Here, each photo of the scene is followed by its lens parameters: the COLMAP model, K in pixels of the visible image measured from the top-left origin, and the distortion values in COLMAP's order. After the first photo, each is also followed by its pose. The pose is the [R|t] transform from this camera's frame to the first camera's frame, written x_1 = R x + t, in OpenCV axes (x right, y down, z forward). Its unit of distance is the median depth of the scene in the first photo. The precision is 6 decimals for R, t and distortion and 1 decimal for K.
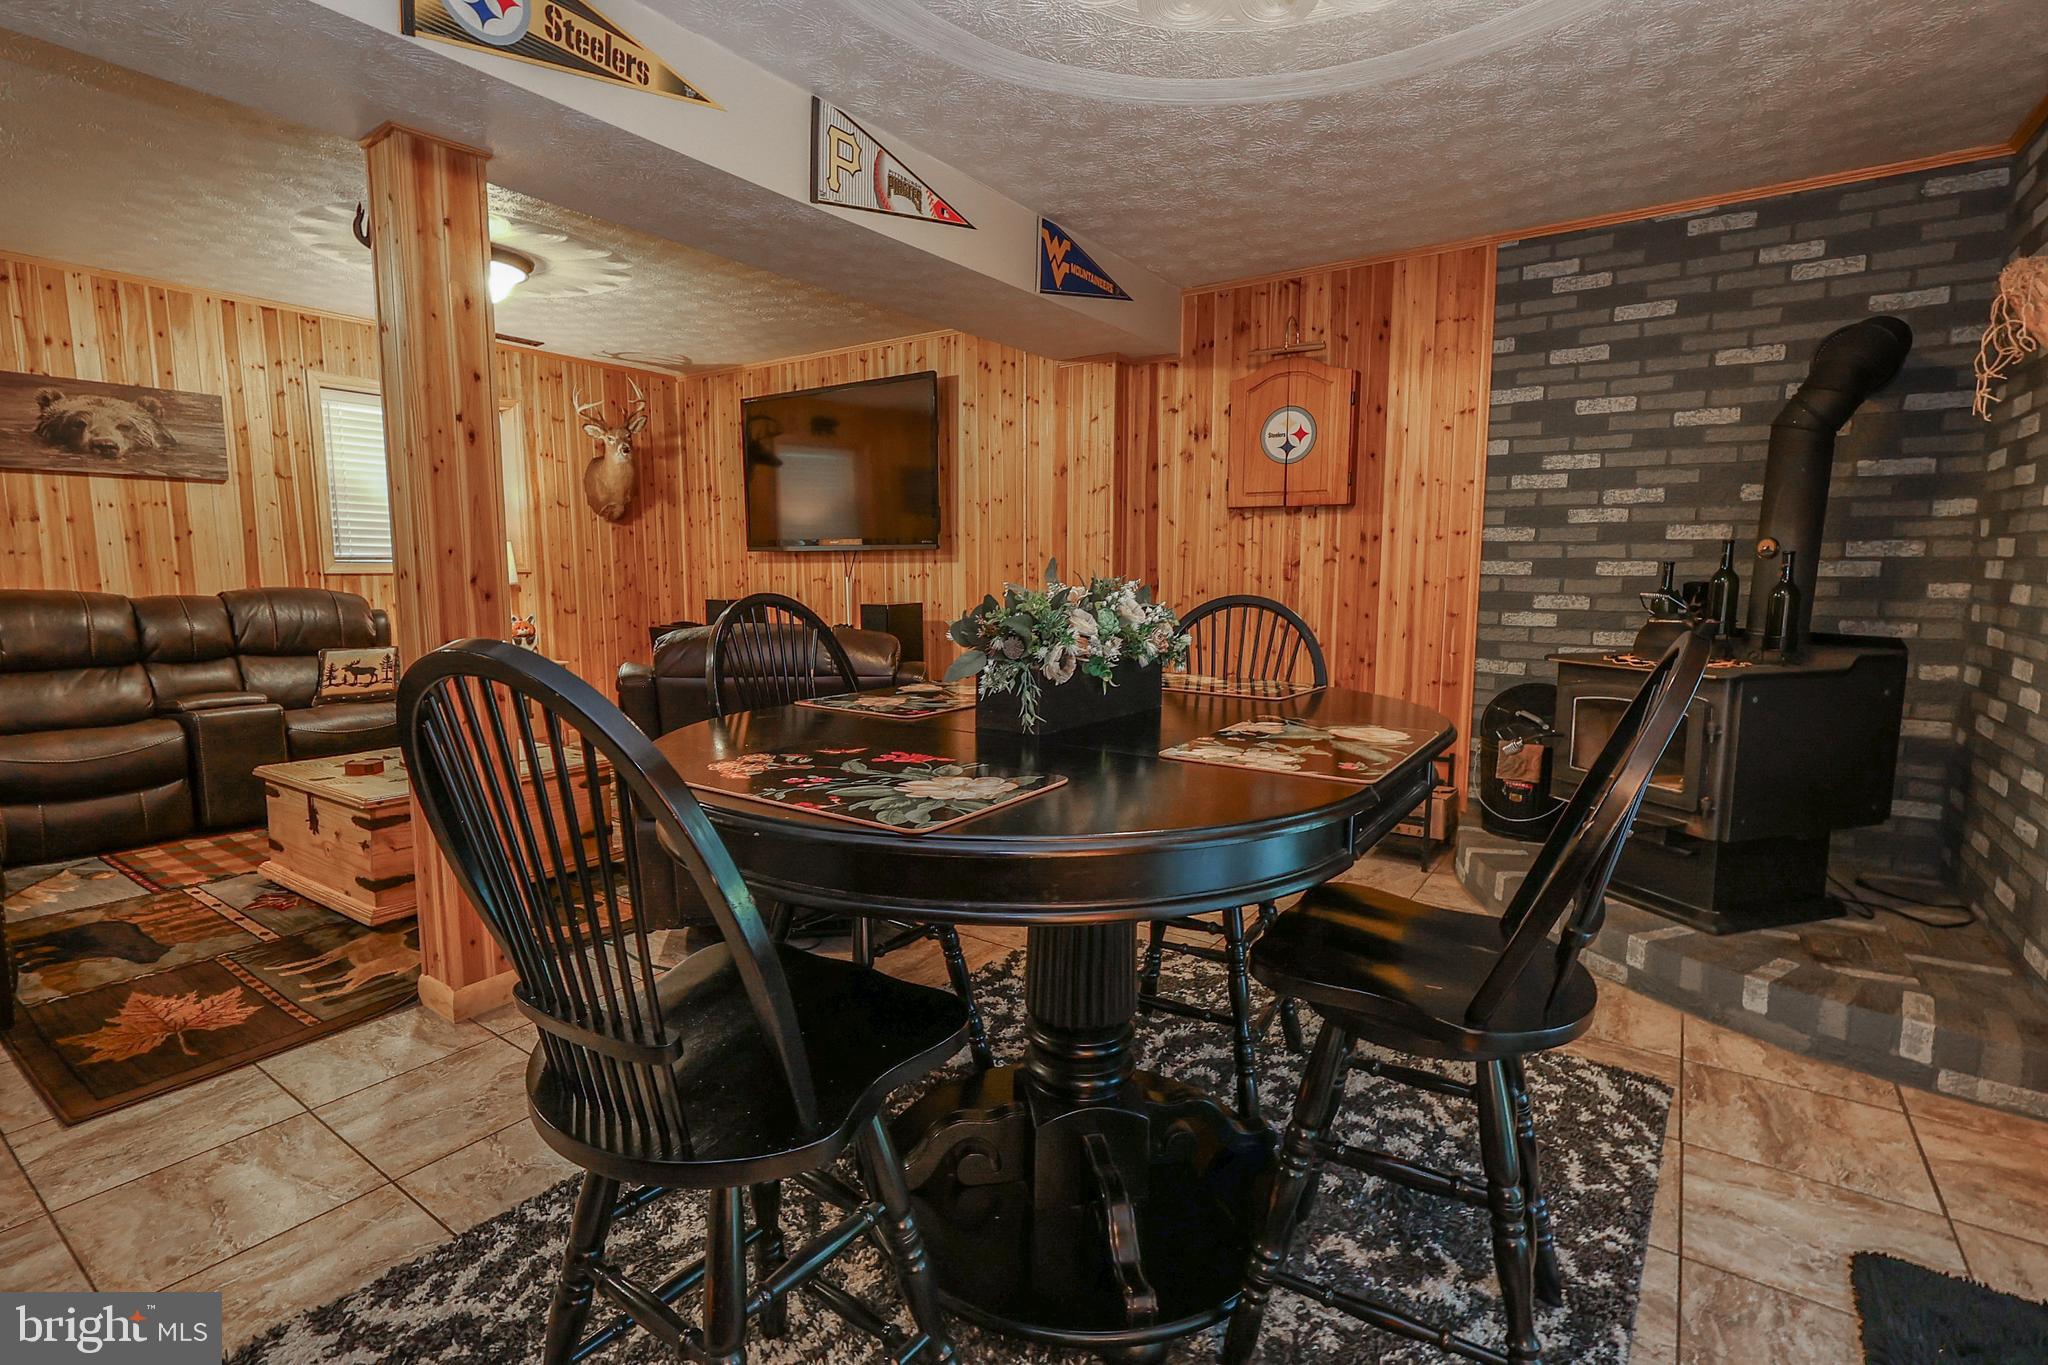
lens RADIAL K [[962.2, 0, 1013.4], [0, 962.2, 679.1], [0, 0, 1]] dist [-0.000970, 0.000971]
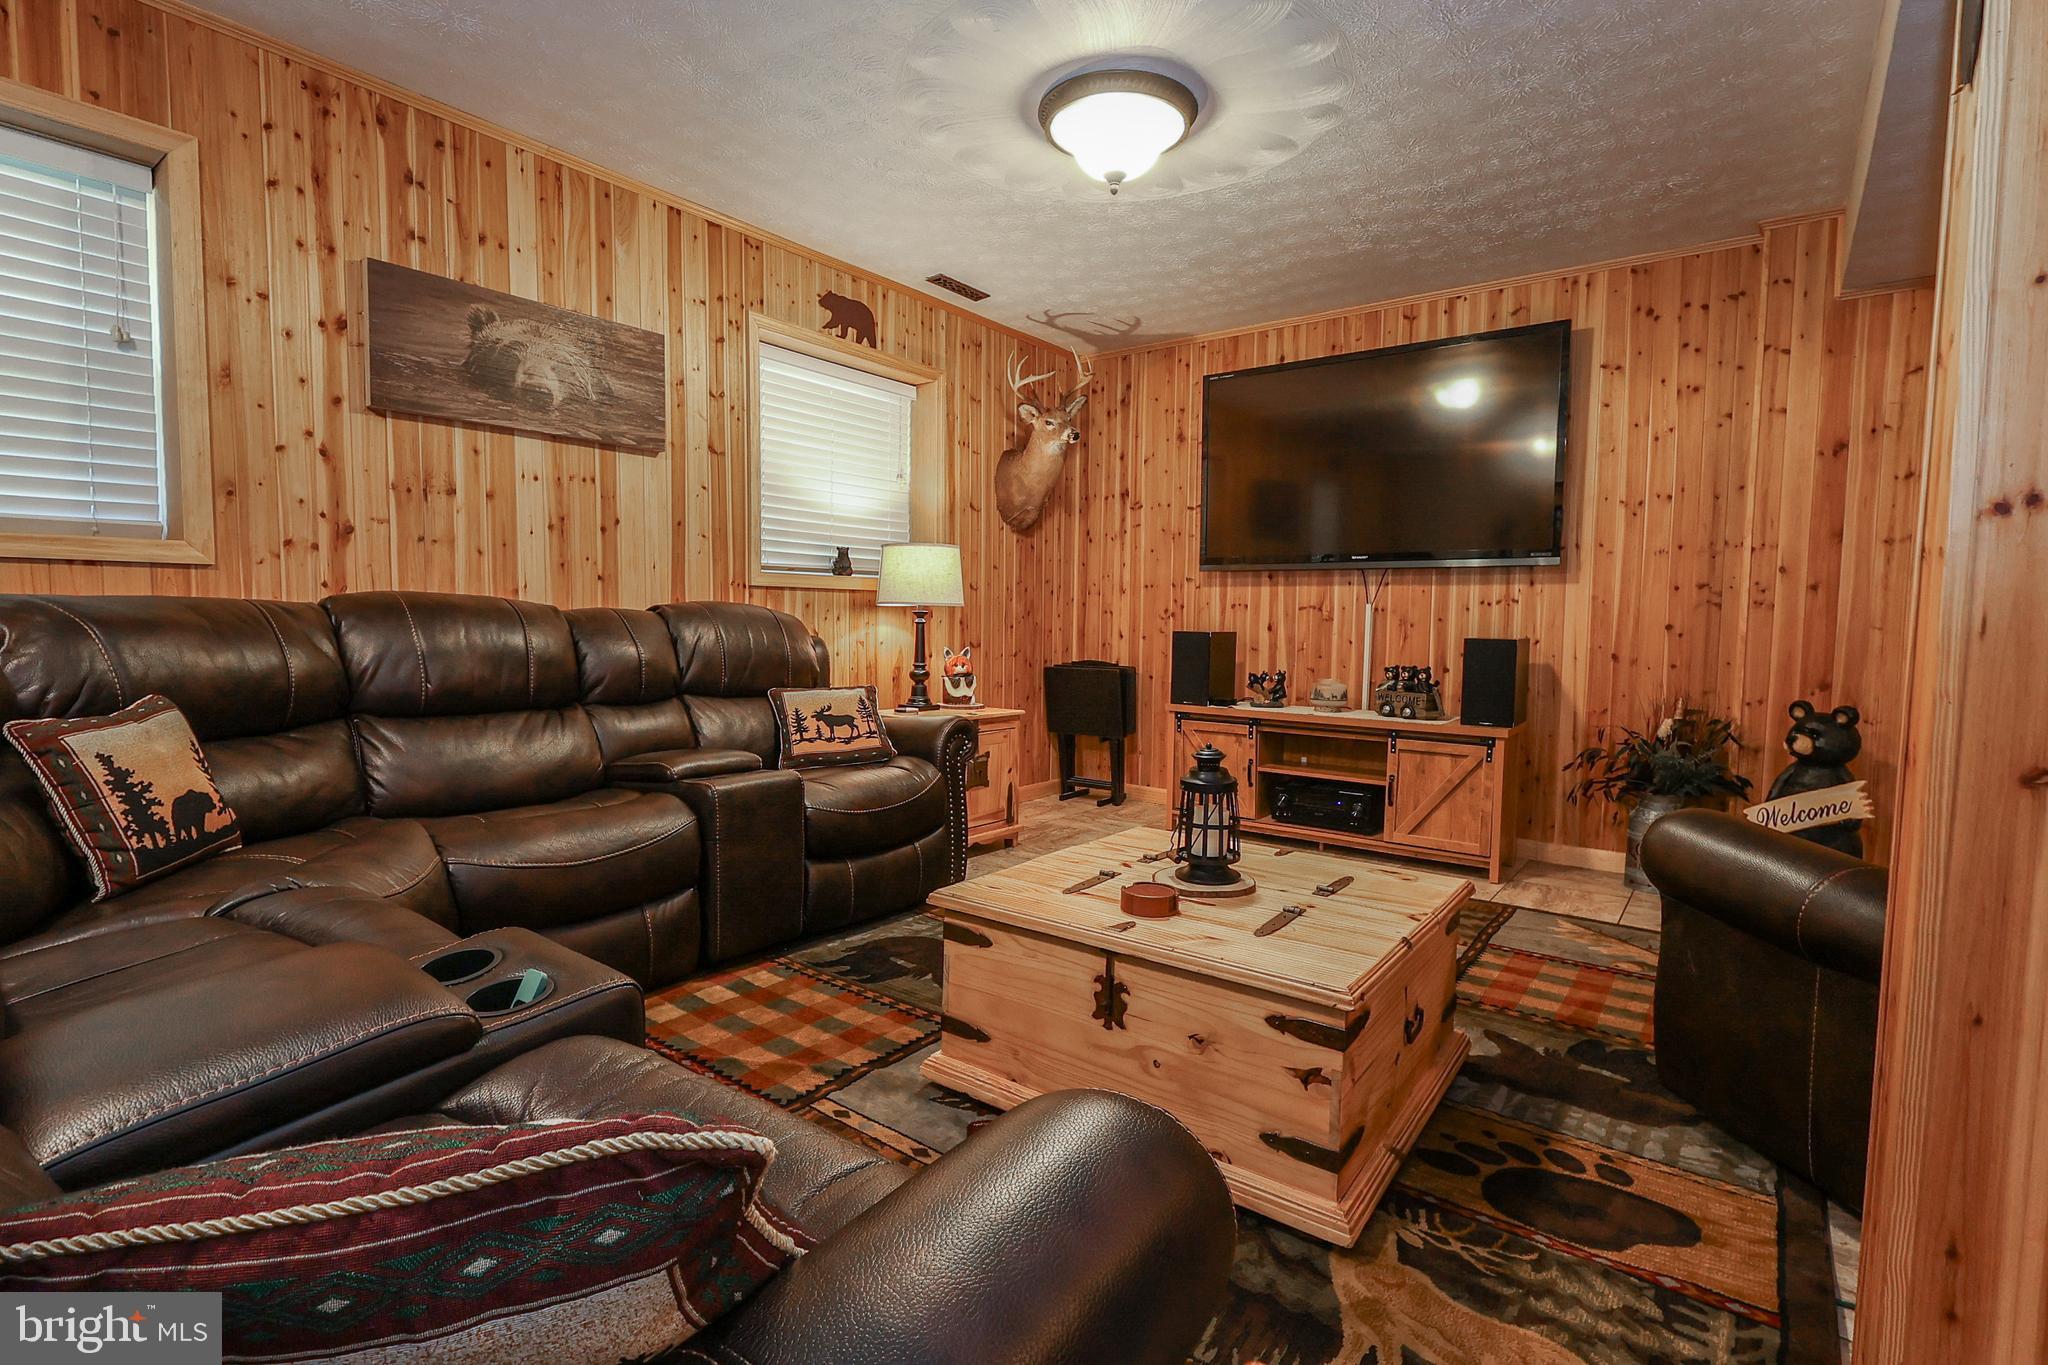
lens RADIAL K [[962.2, 0, 1015.3], [0, 962.2, 677.3], [0, 0, 1]] dist [-0.000970, 0.000971]
pose [[0.998773, 0.016527, -0.046690, -0.528514], [-0.019003, 0.998408, -0.053112, -0.005059], [0.045738, 0.053934, 0.997496, 0.310096]]
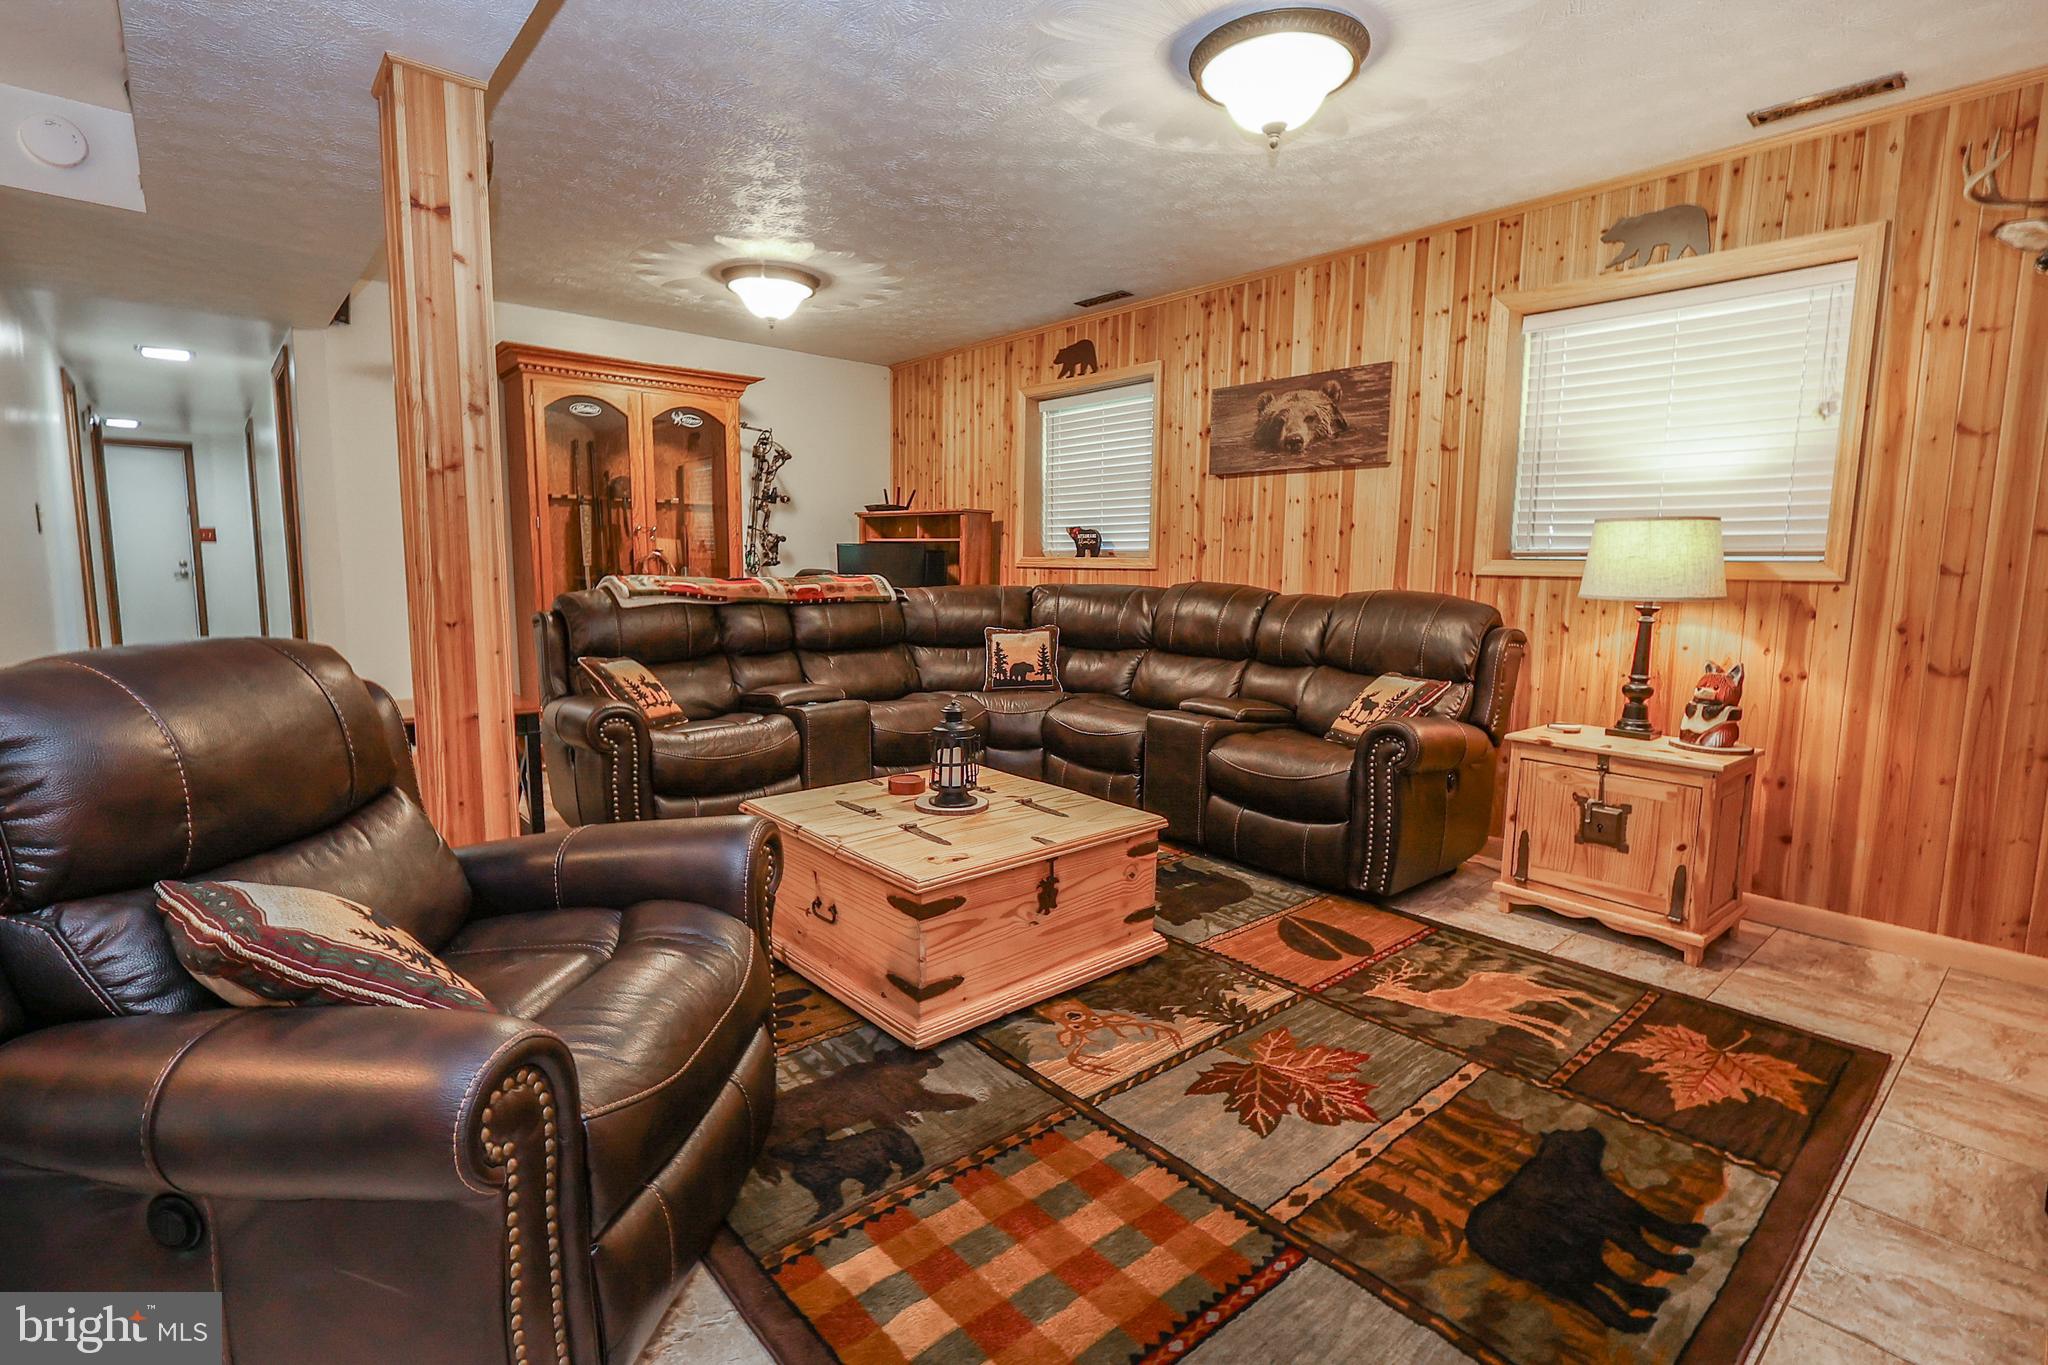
lens RADIAL K [[962.2, 0, 1012.6], [0, 962.2, 678.4], [0, 0, 1]] dist [-0.000970, 0.000971]
pose [[-0.247636, 0.114915, -0.962014, 0.100343], [-0.125067, 0.980842, 0.149358, -0.107792], [0.960747, 0.157303, -0.228520, 0.927553]]
